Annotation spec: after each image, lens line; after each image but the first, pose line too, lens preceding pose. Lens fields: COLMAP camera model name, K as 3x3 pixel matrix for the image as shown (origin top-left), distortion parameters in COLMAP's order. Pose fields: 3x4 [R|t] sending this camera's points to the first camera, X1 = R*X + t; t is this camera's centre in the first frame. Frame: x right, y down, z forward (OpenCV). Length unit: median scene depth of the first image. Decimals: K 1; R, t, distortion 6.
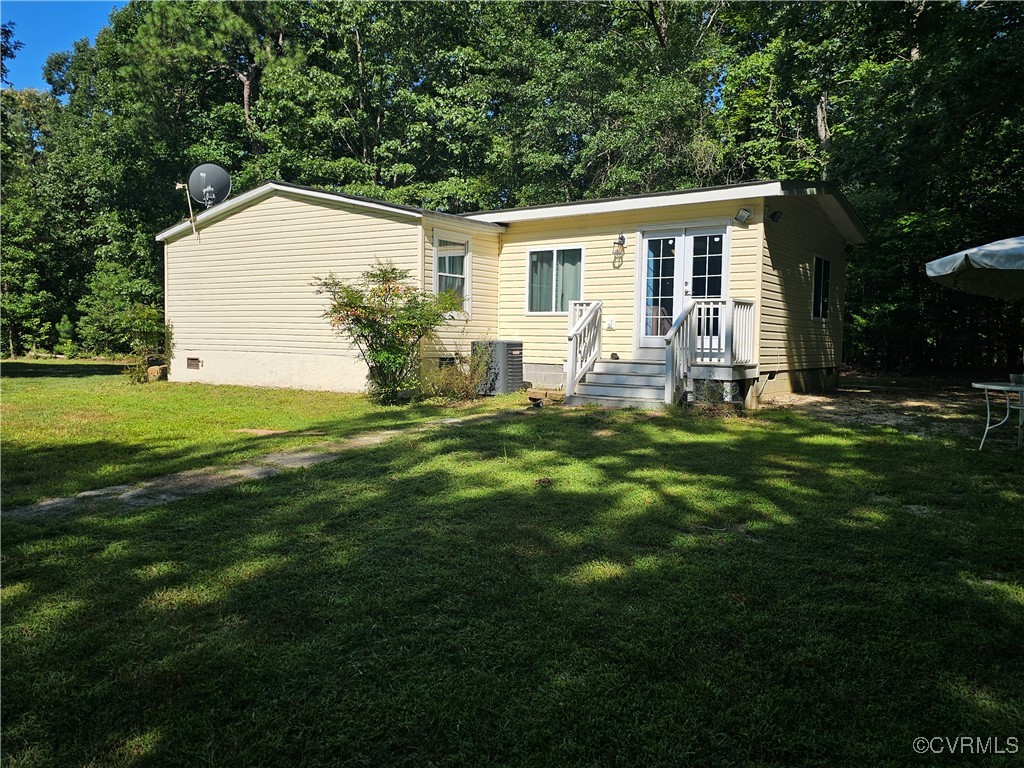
lens RADIAL K [[827.1, 0, 512.0], [0, 827.1, 384.0], [0, 0, 1]] dist [0.002405, -0.000862]
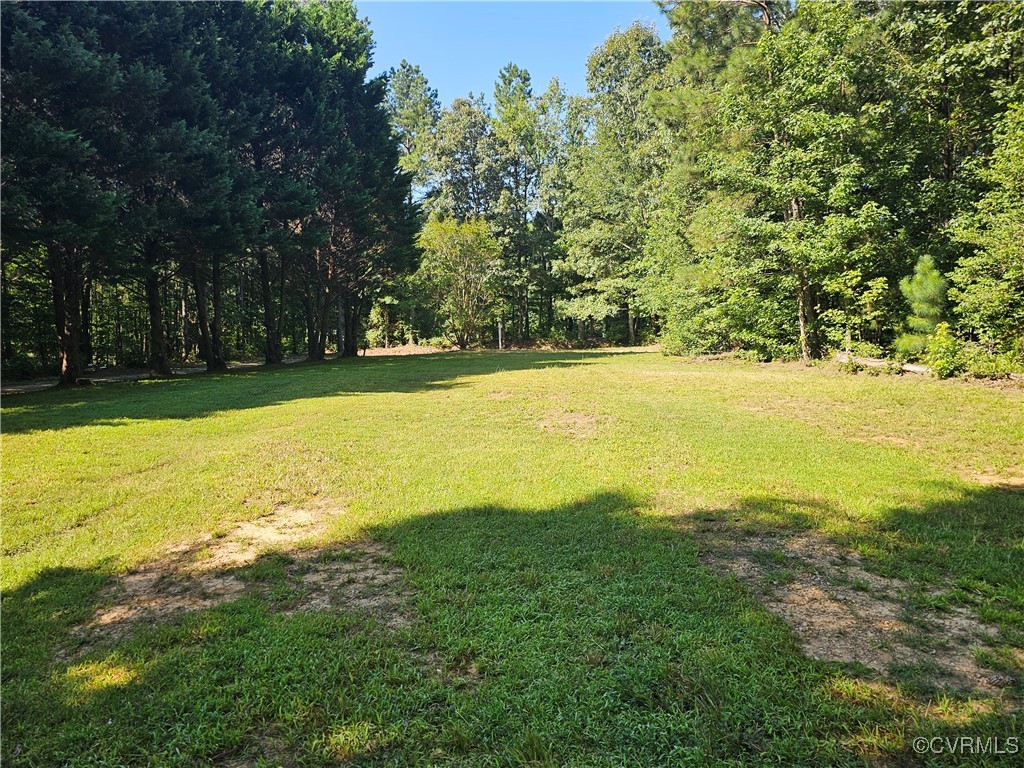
lens RADIAL K [[827.1, 0, 512.0], [0, 827.1, 384.0], [0, 0, 1]] dist [0.002405, -0.000862]
pose [[0.615848, 0.036333, -0.787027, -0.346030], [0.005686, 0.998705, 0.050554, -0.043631], [0.787844, -0.035609, 0.614844, 0.598302]]
